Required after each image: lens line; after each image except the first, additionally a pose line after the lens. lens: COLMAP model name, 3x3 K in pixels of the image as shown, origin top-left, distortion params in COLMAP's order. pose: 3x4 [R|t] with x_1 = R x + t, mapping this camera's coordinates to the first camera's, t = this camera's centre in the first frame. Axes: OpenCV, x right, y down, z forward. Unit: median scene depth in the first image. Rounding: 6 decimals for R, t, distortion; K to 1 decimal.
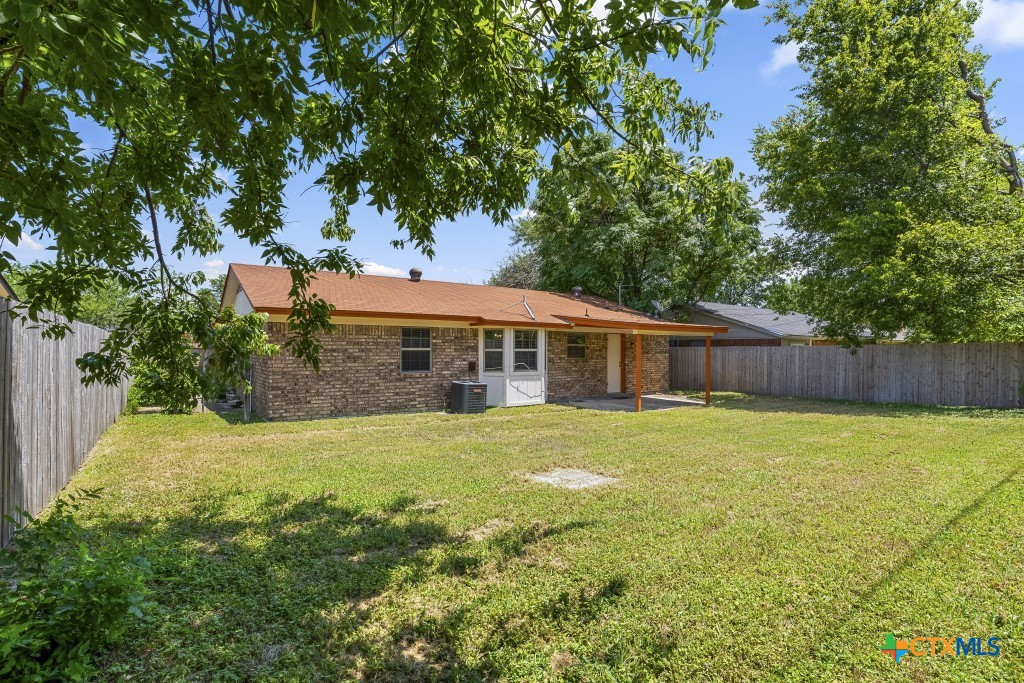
lens RADIAL K [[472.0, 0, 511.8], [0, 472.0, 327.4], [0, 0, 1]] dist [-0.080499, 0.042659]
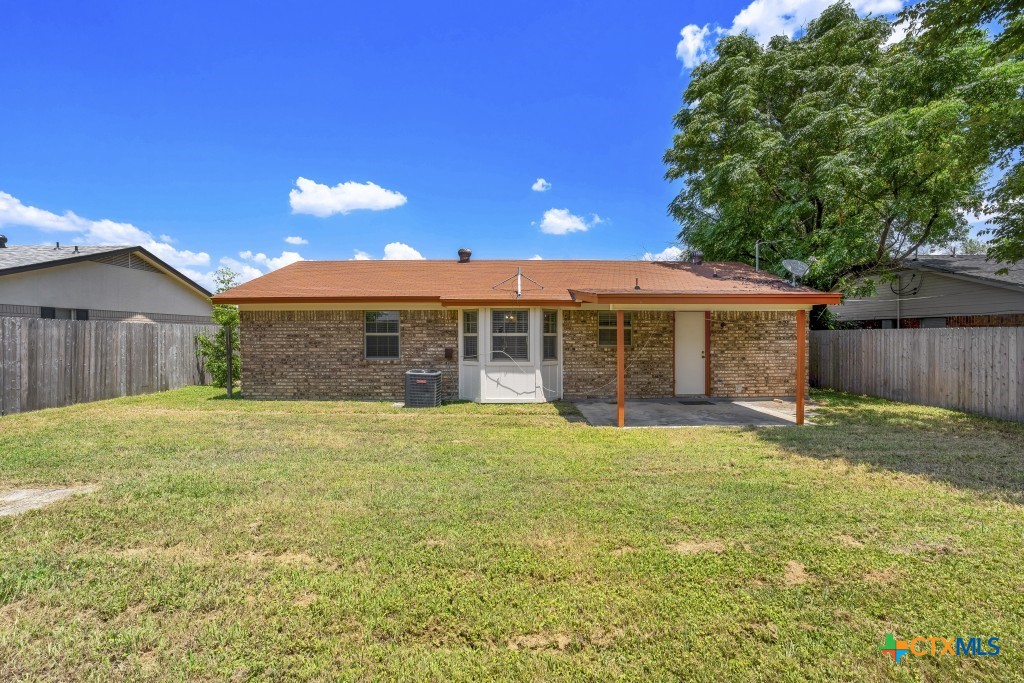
lens RADIAL K [[472.0, 0, 511.8], [0, 472.0, 327.4], [0, 0, 1]] dist [-0.080499, 0.042659]
pose [[0.819761, -0.013703, -0.572542, 0.507054], [0.030202, 0.999357, 0.019325, 0.020544], [0.571909, -0.033134, 0.819648, 0.348624]]
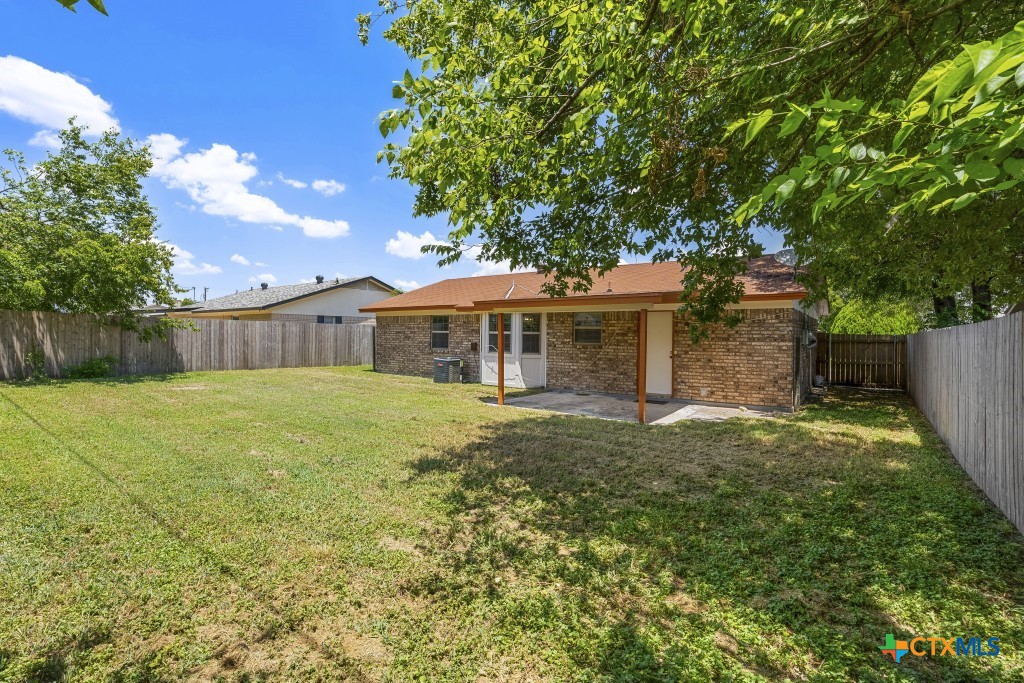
lens RADIAL K [[472.0, 0, 511.8], [0, 472.0, 327.4], [0, 0, 1]] dist [-0.080499, 0.042659]
pose [[0.294780, -0.013925, -0.955464, 1.053560], [0.033104, 0.999442, -0.004352, 0.042816], [0.954992, -0.030347, 0.295076, 0.737644]]
